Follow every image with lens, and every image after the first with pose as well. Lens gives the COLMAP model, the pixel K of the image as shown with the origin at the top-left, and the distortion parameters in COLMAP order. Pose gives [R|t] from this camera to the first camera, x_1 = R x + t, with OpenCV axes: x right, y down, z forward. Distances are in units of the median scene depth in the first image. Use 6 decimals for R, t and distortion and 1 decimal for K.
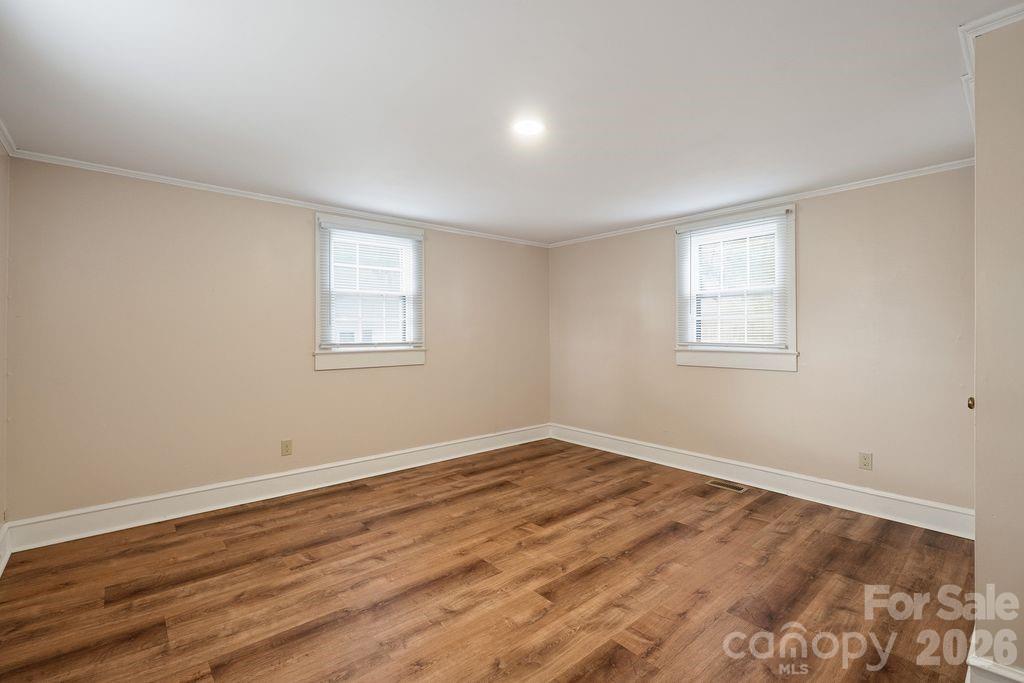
lens RADIAL K [[450.0, 0, 512.0], [0, 450.0, 341.5], [0, 0, 1]] dist [0.000249, -0.000042]
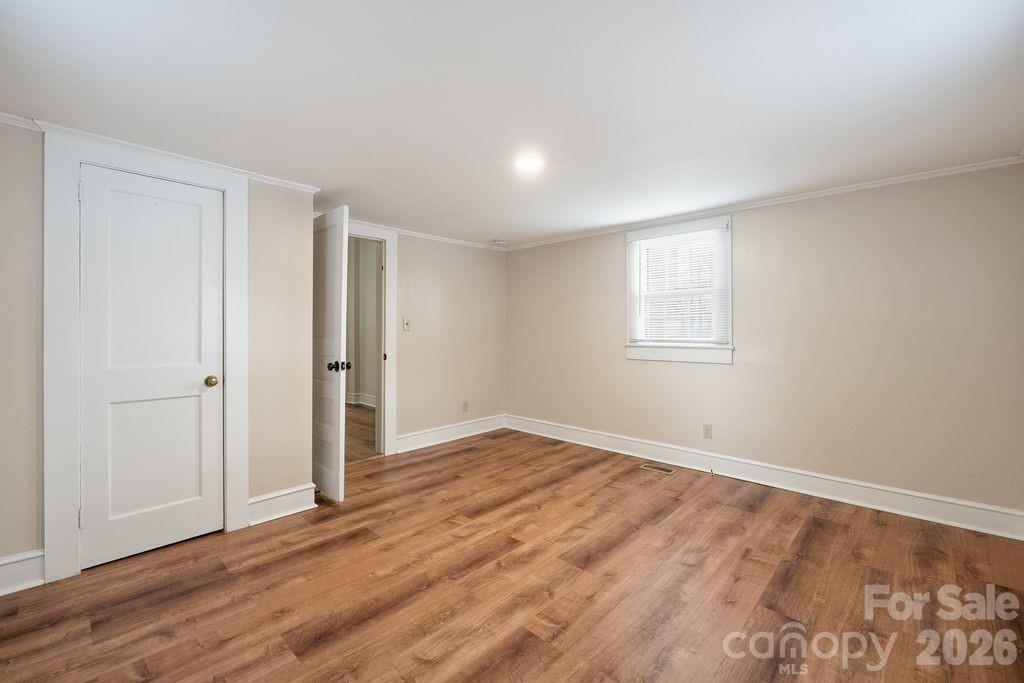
lens RADIAL K [[438.0, 0, 512.5], [0, 438.0, 331.0], [0, 0, 1]] dist [-0.002101, -0.000315]
pose [[-0.994953, 0.001645, -0.100324, 0.160072], [-0.000067, 0.999854, 0.017058, -0.033056], [0.100337, 0.016979, -0.994809, 1.732247]]
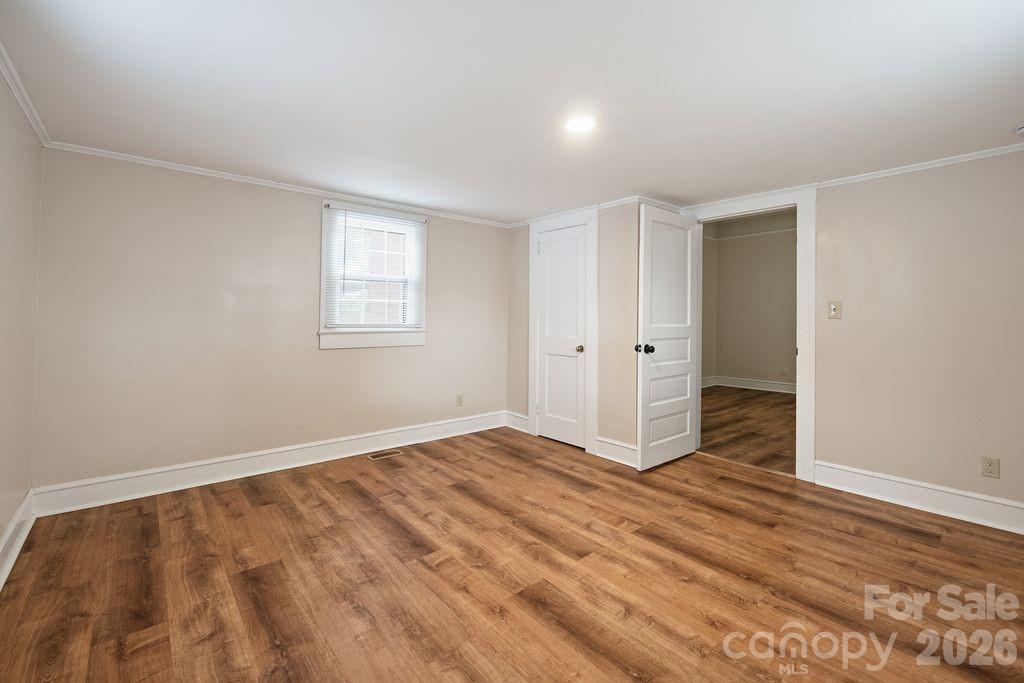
lens RADIAL K [[438.0, 0, 512.5], [0, 438.0, 331.0], [0, 0, 1]] dist [-0.002101, -0.000315]
pose [[0.013963, -0.031453, 0.999408, -0.770381], [0.006708, 0.999486, 0.031362, -0.015153], [-0.999880, 0.006267, 0.014167, 0.905780]]
